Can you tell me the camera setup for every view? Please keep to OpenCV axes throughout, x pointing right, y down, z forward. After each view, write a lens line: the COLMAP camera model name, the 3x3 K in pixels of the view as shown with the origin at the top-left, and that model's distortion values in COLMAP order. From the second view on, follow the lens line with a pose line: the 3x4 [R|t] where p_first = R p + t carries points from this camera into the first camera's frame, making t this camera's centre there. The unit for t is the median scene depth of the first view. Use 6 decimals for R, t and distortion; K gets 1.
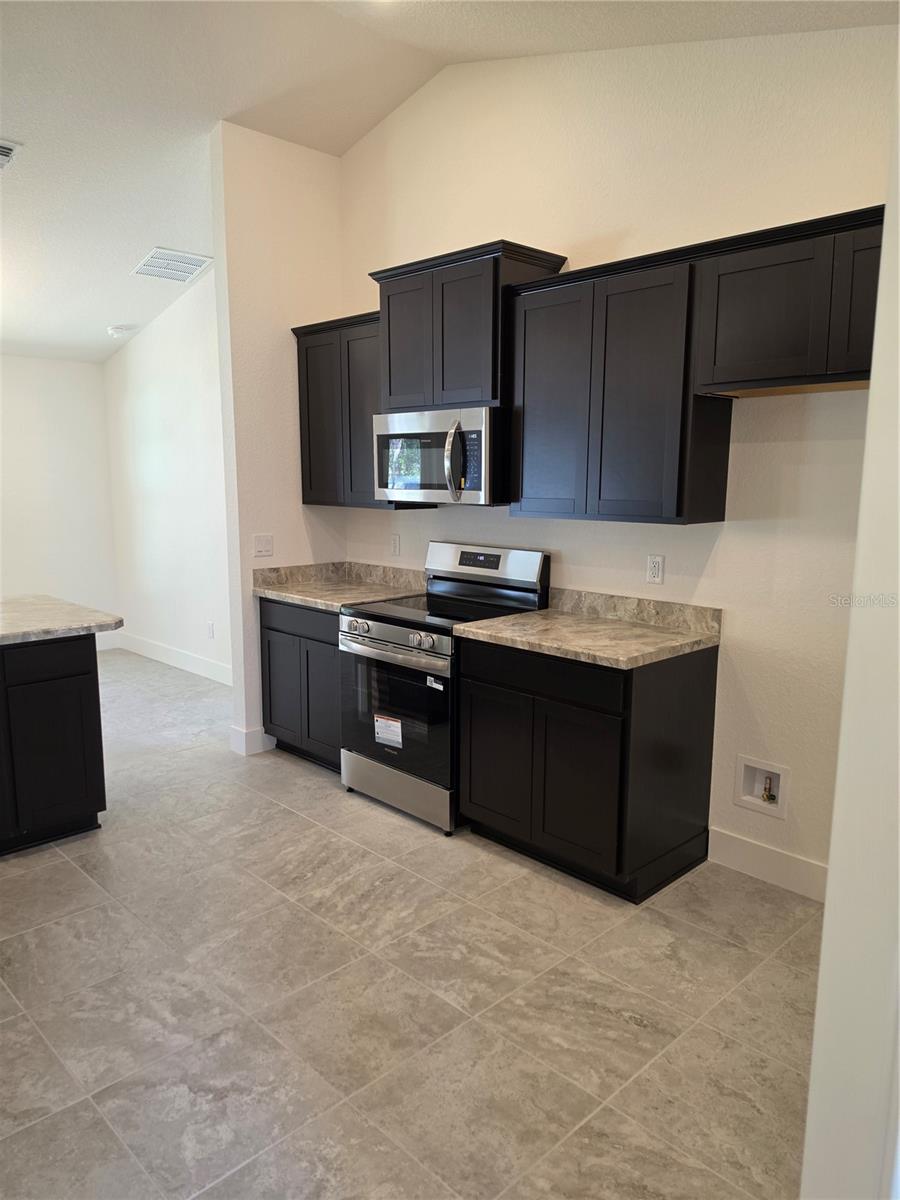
lens RADIAL K [[837.1, 0, 445.1], [0, 837.1, 601.4], [0, 0, 1]] dist [0.042865, -0.054955]
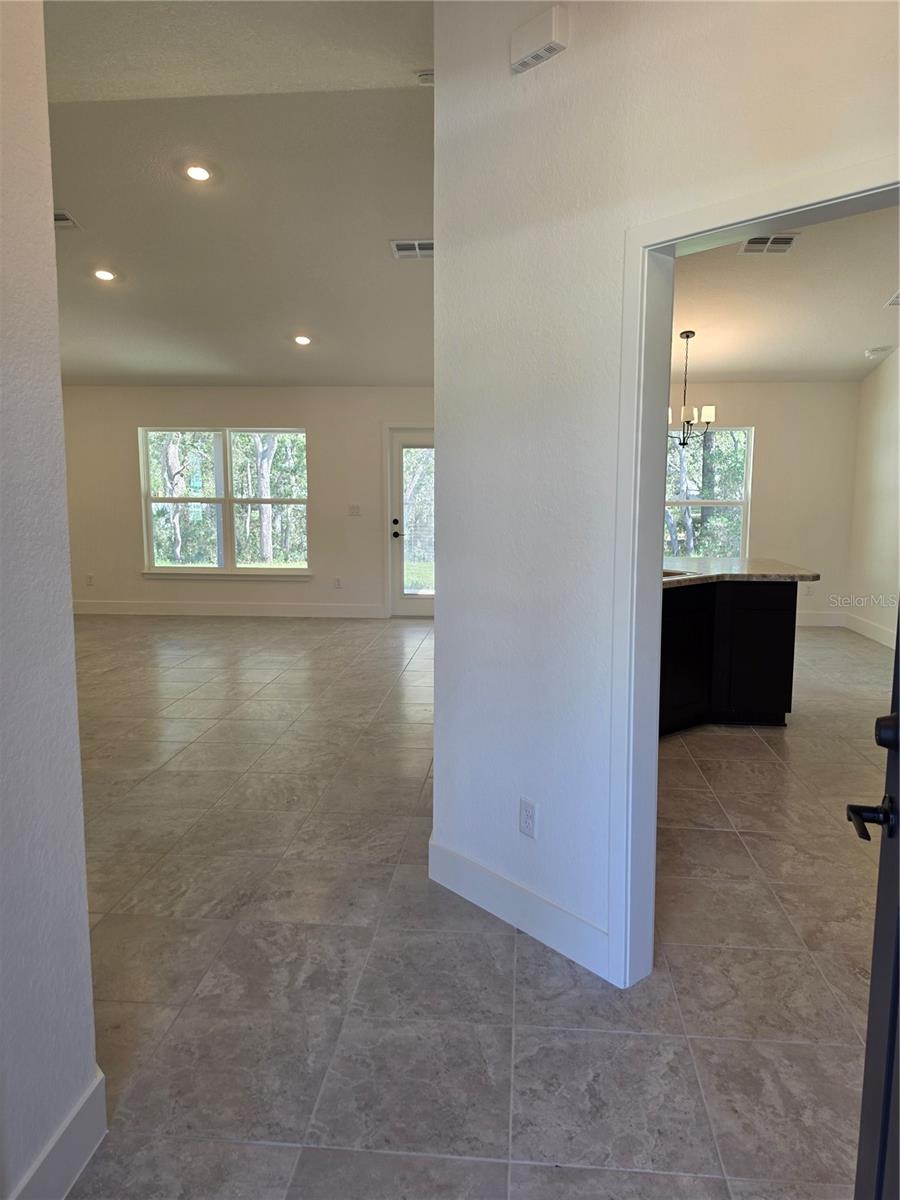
lens RADIAL K [[837.1, 0, 450.4], [0, 837.1, 593.7], [0, 0, 1]] dist [0.042865, -0.054955]
pose [[0.653215, 0.101506, -0.750338, 0.353909], [-0.118744, 0.992444, 0.030884, 0.113542], [0.747804, 0.068924, 0.660332, -0.481499]]
